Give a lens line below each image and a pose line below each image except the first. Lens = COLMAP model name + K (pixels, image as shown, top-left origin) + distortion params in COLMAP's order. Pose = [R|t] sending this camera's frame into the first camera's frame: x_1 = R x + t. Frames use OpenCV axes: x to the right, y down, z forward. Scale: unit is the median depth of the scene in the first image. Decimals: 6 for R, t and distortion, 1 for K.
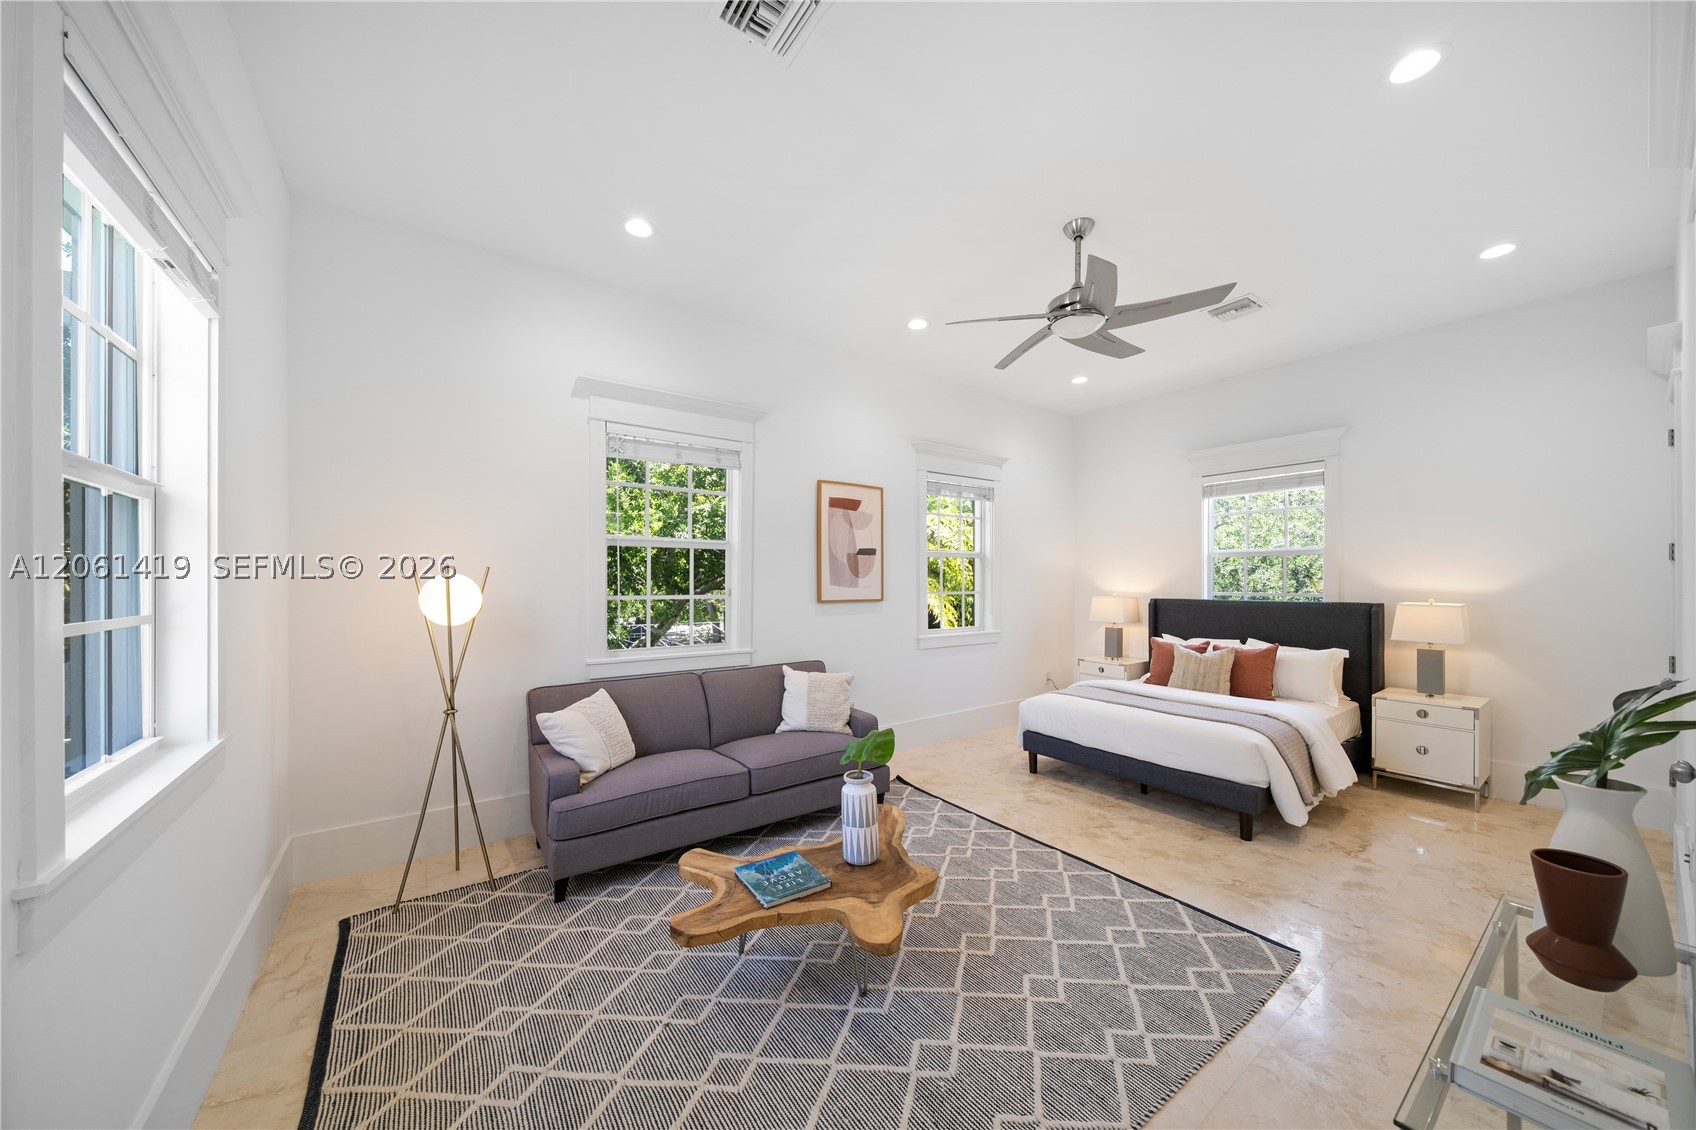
lens RADIAL K [[578.6, 0, 839.6], [0, 578.6, 571.0], [0, 0, 1]] dist [-0.004628, -0.000013]
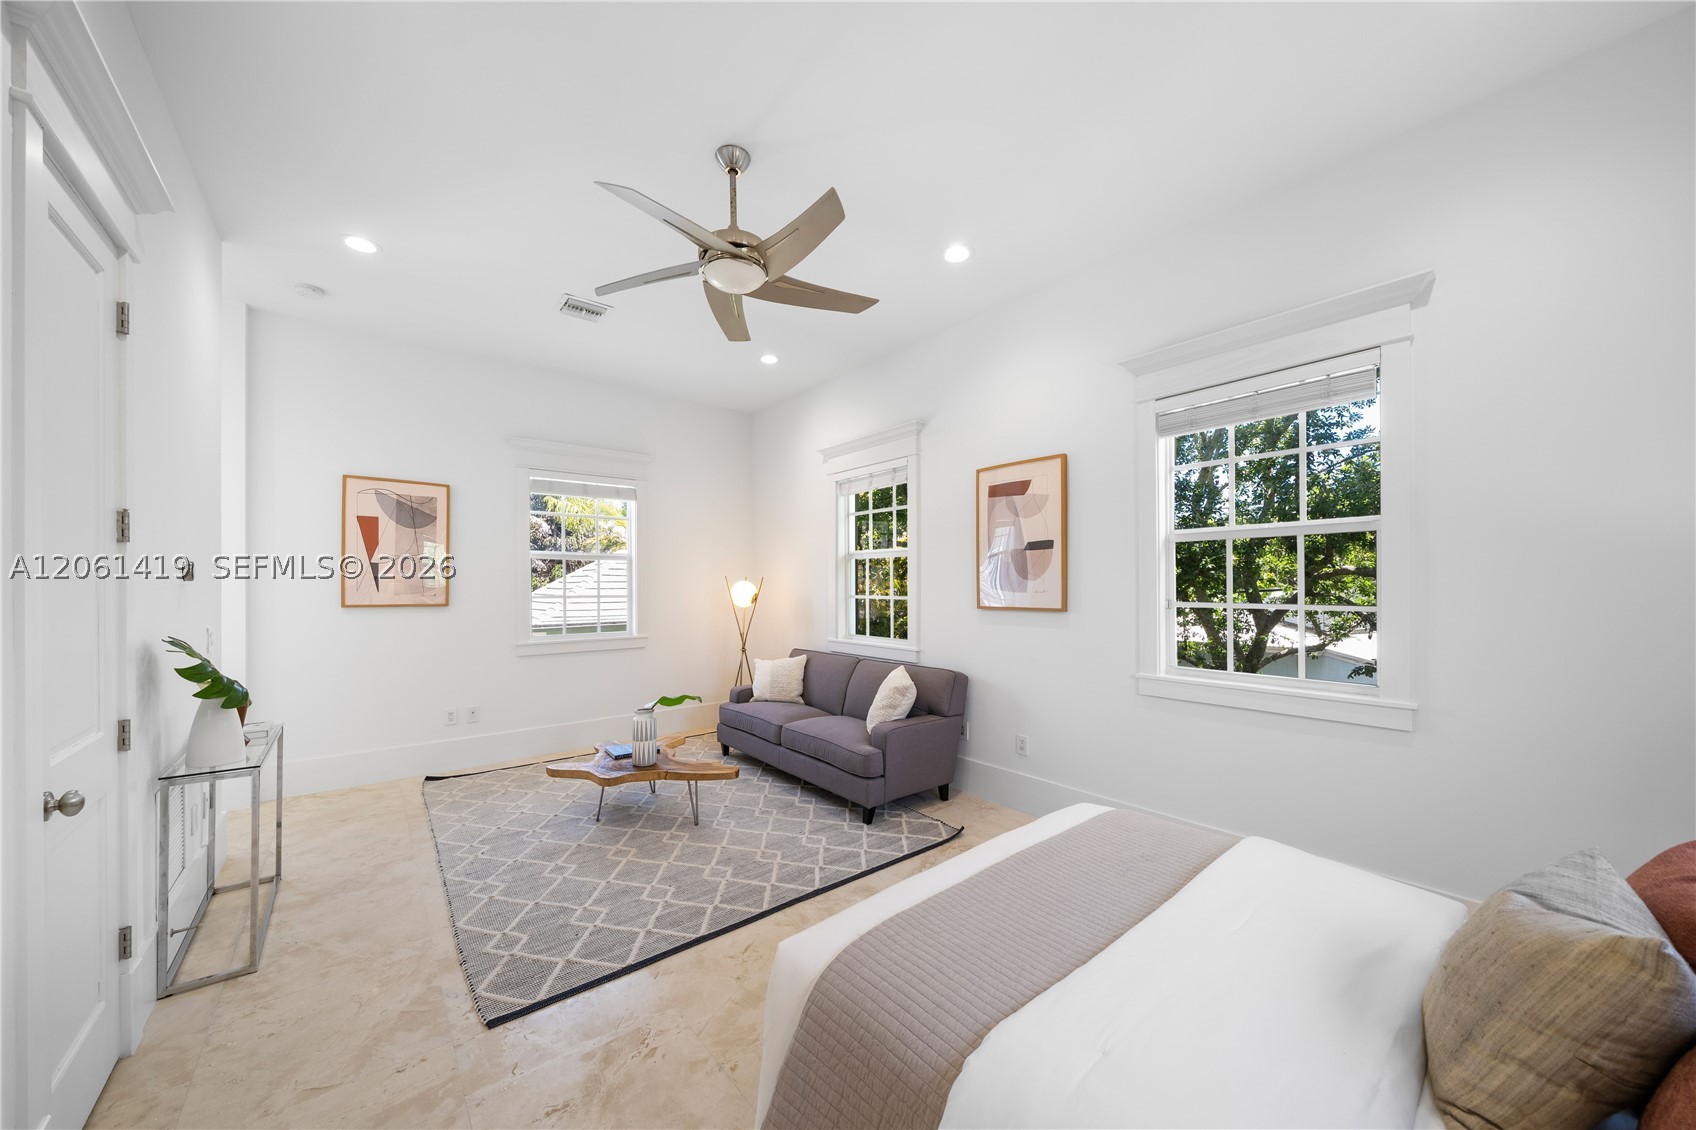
lens RADIAL K [[578.6, 0, 842.8], [0, 578.6, 581.6], [0, 0, 1]] dist [-0.004628, -0.000013]
pose [[0.077743, -0.000030, -0.996973, 0.801157], [0.027417, 0.999622, 0.002108, 0.005514], [0.996596, -0.027498, 0.077714, 0.697205]]
